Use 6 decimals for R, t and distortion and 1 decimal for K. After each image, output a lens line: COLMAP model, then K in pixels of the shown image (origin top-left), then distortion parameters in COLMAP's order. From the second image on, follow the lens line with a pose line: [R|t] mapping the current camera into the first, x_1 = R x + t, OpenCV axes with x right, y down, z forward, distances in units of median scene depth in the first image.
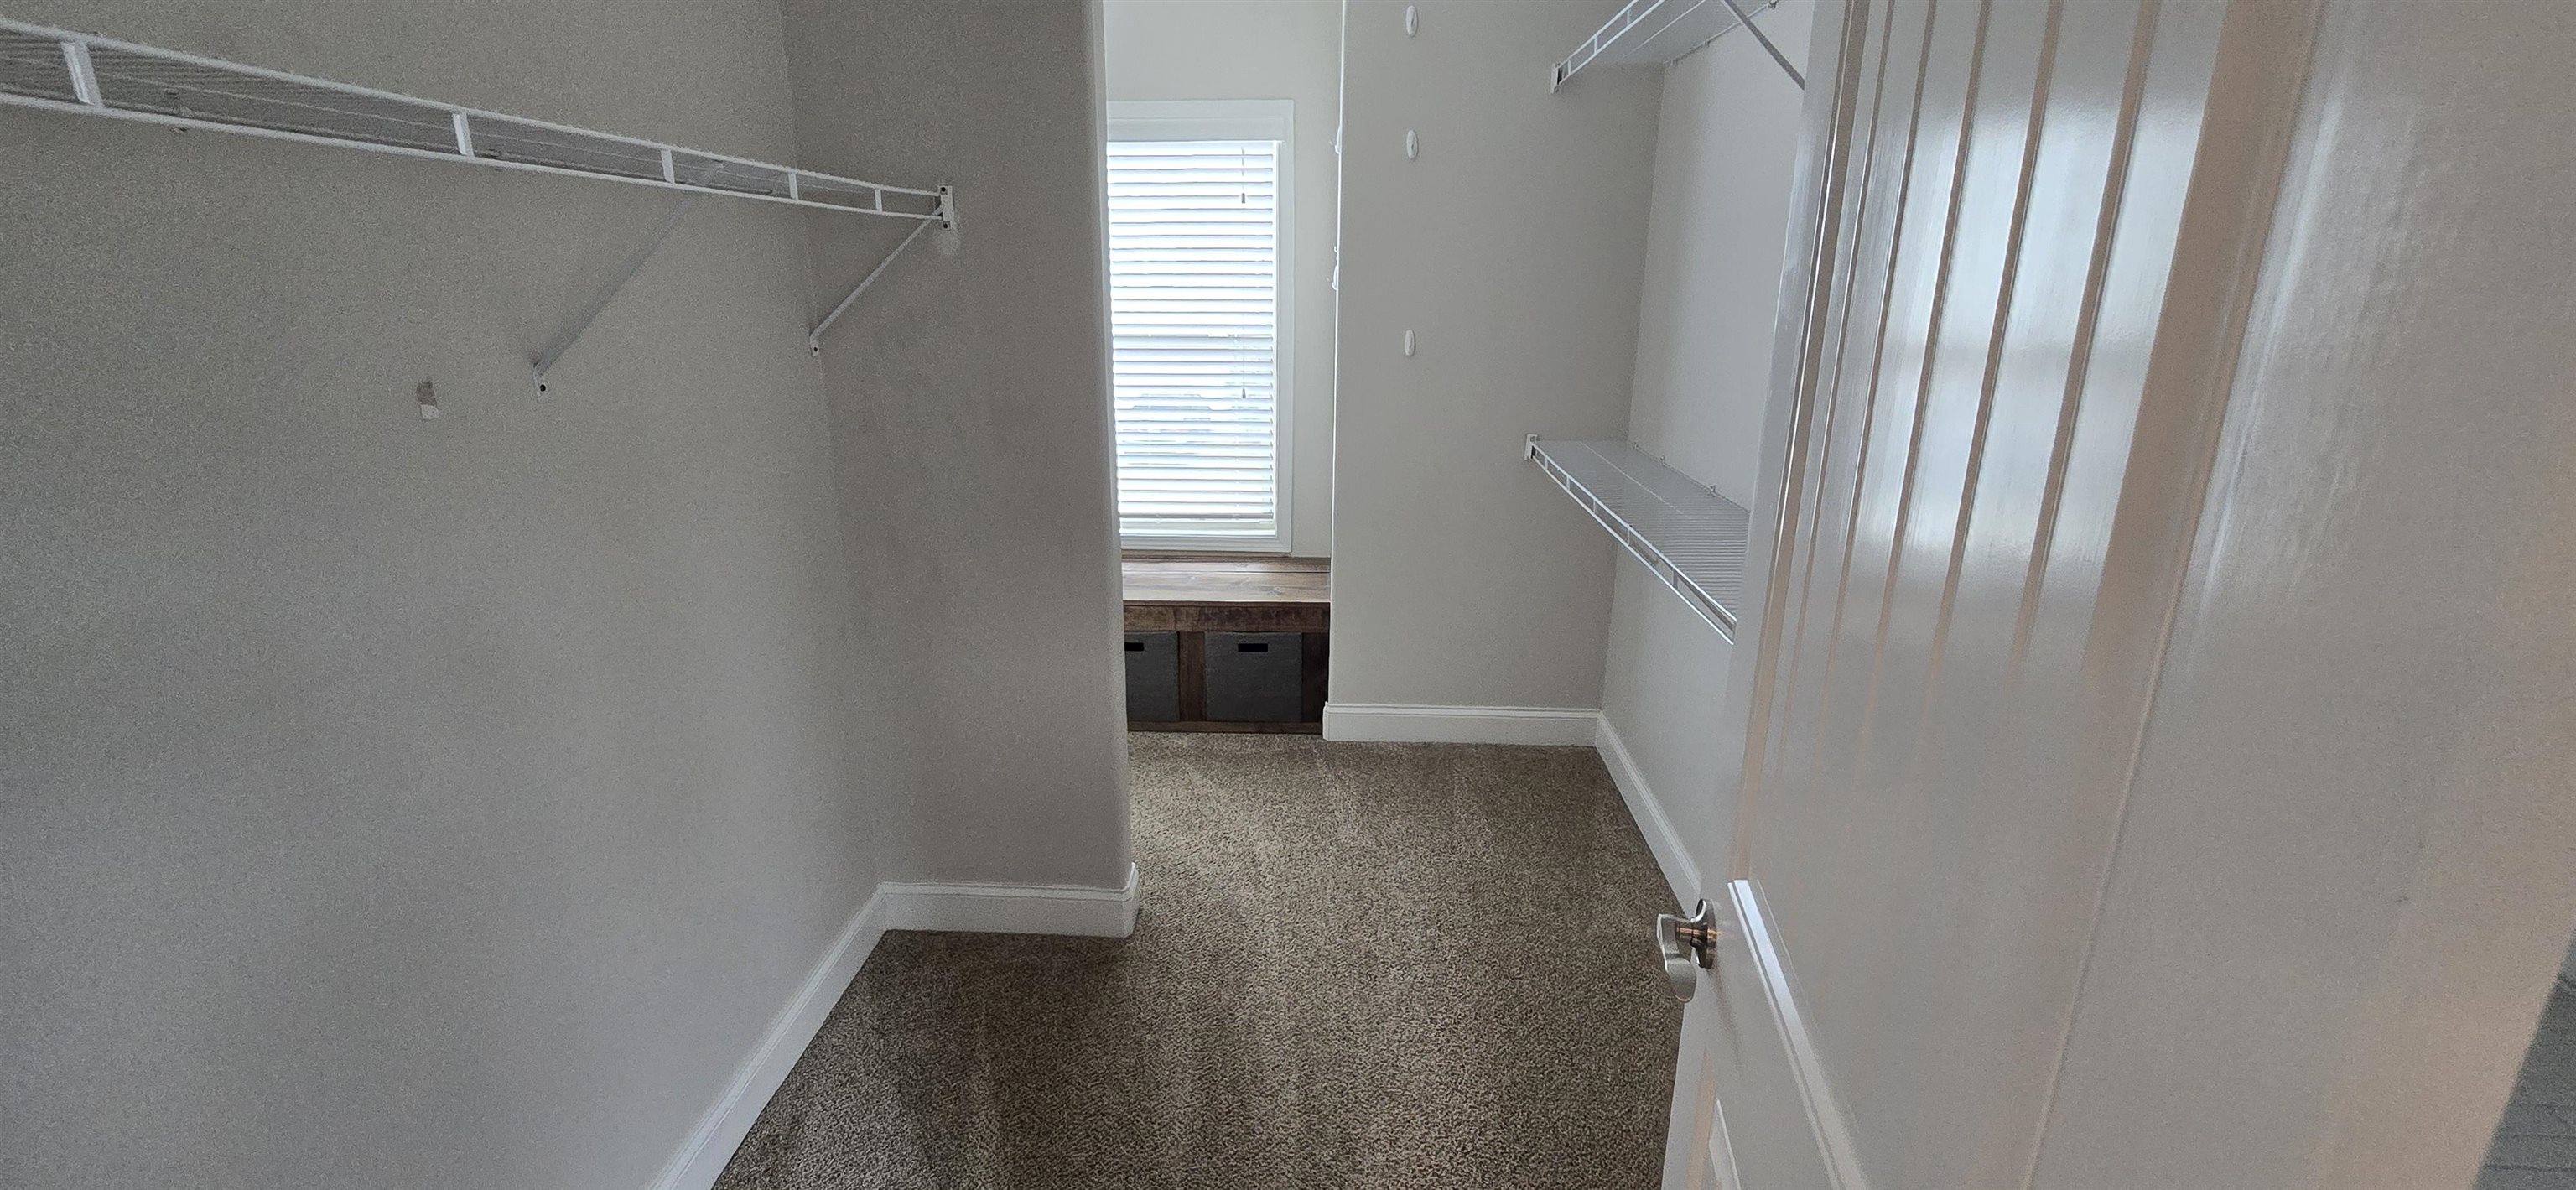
lens RADIAL K [[1056.2, 0, 1288.0], [0, 1056.2, 595.0], [0, 0, 1]] dist [0.000517, 0.000050]
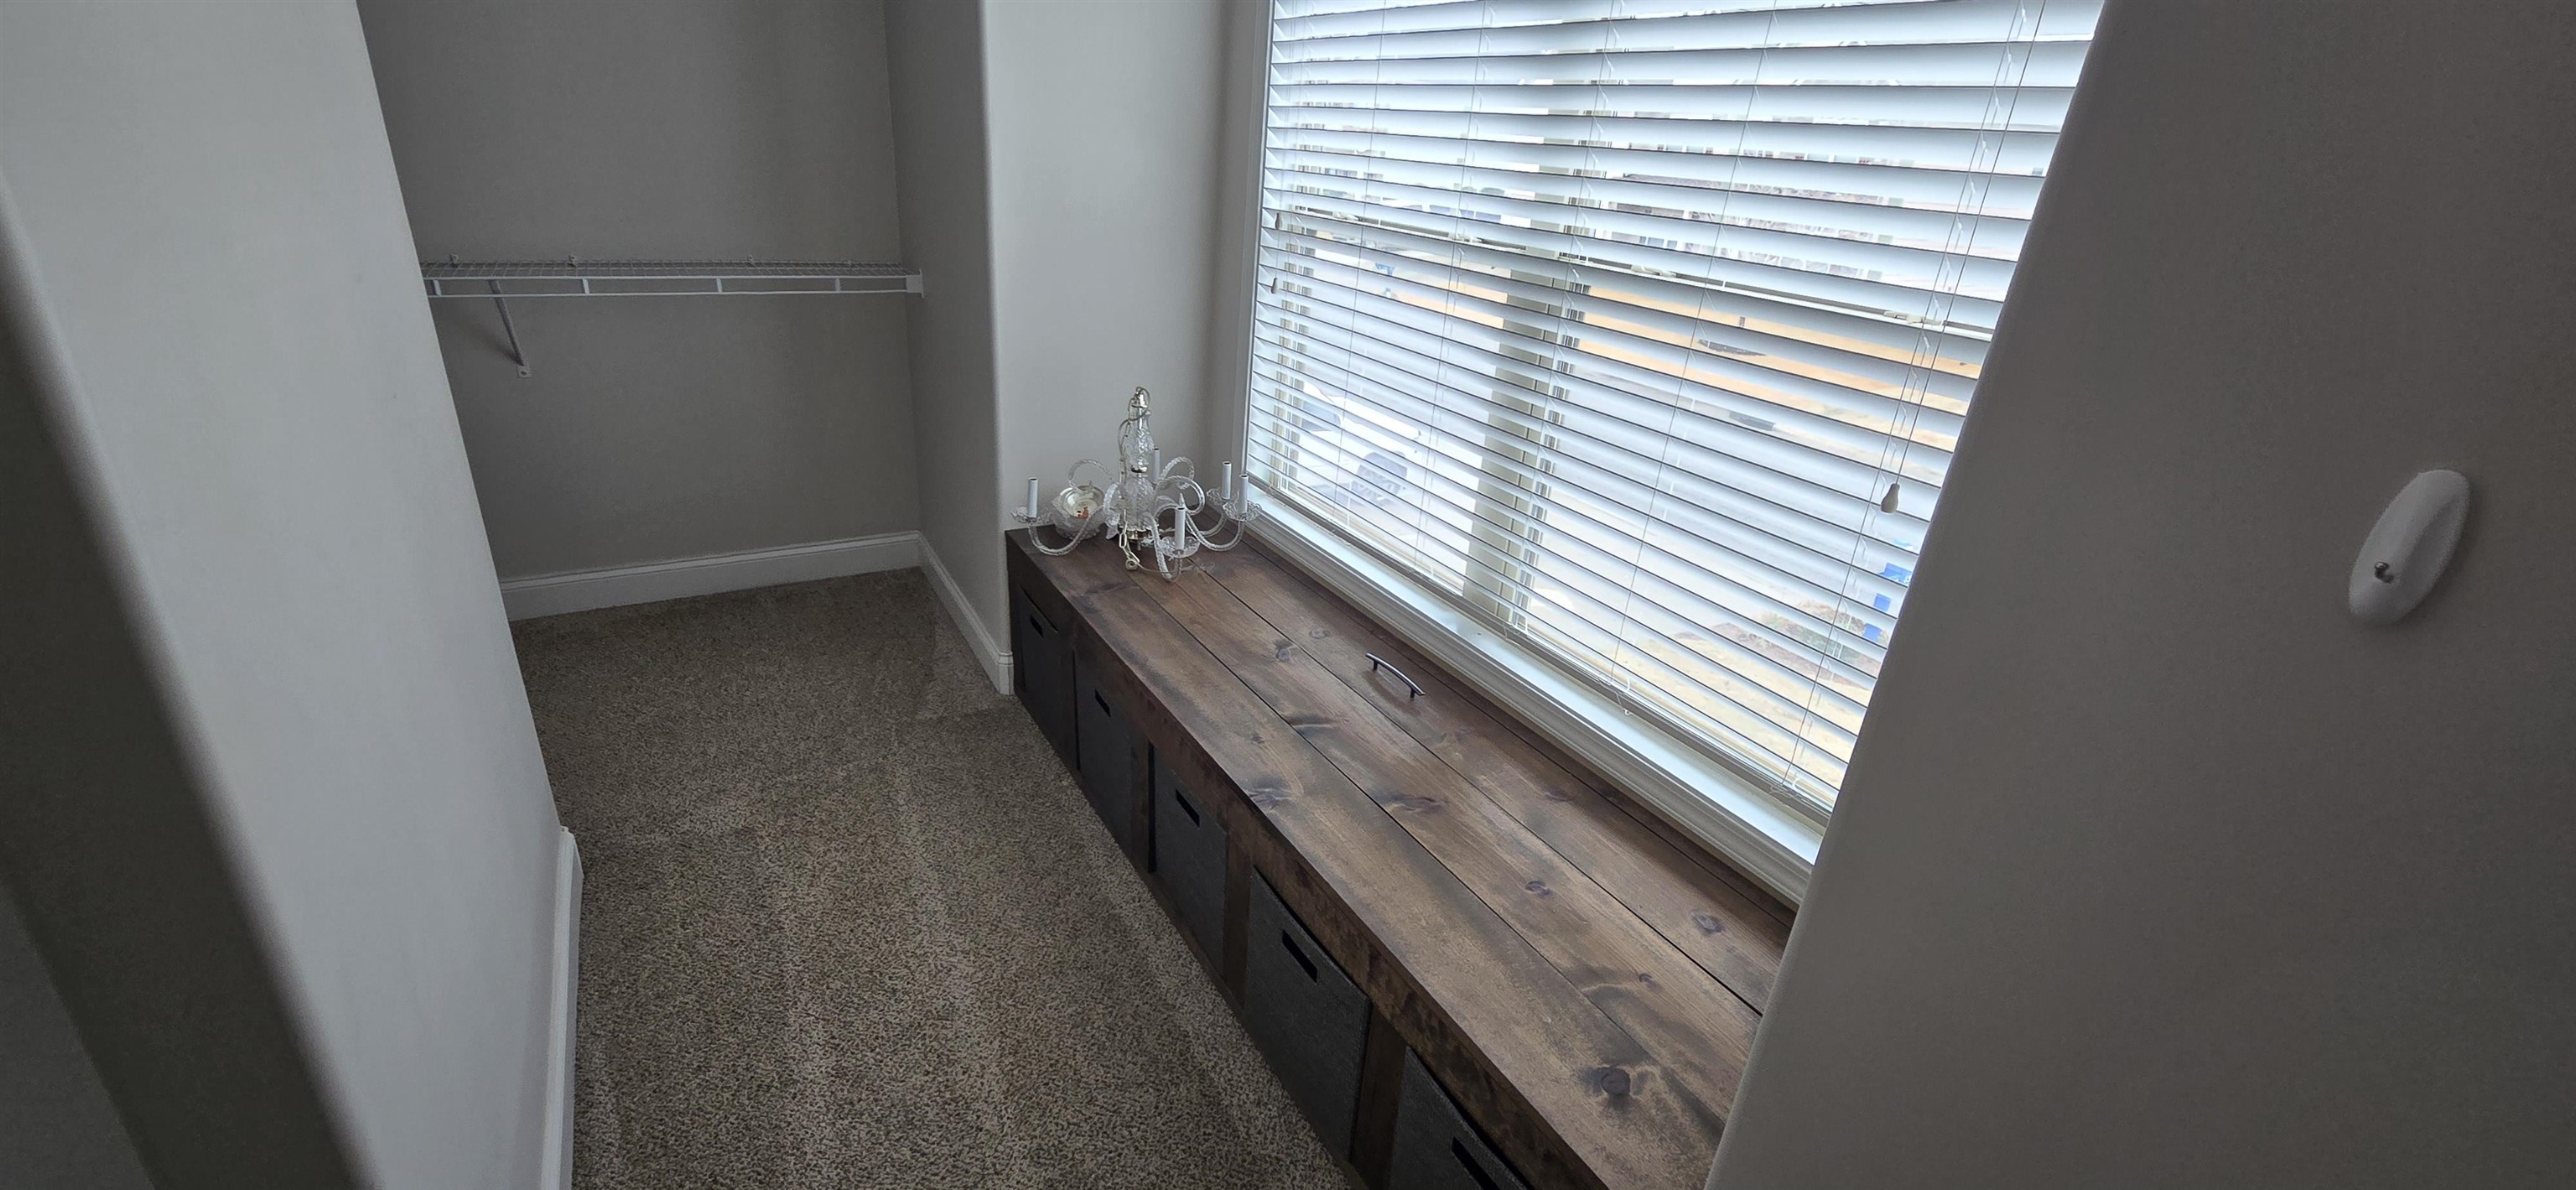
lens RADIAL K [[1056.2, 0, 1288.0], [0, 1056.2, 595.0], [0, 0, 1]] dist [0.000517, 0.000050]
pose [[0.537998, 0.367347, -0.758692, 0.127711], [-0.305288, 0.923859, 0.230834, -0.188212], [0.785721, 0.107431, 0.609181, 0.675728]]
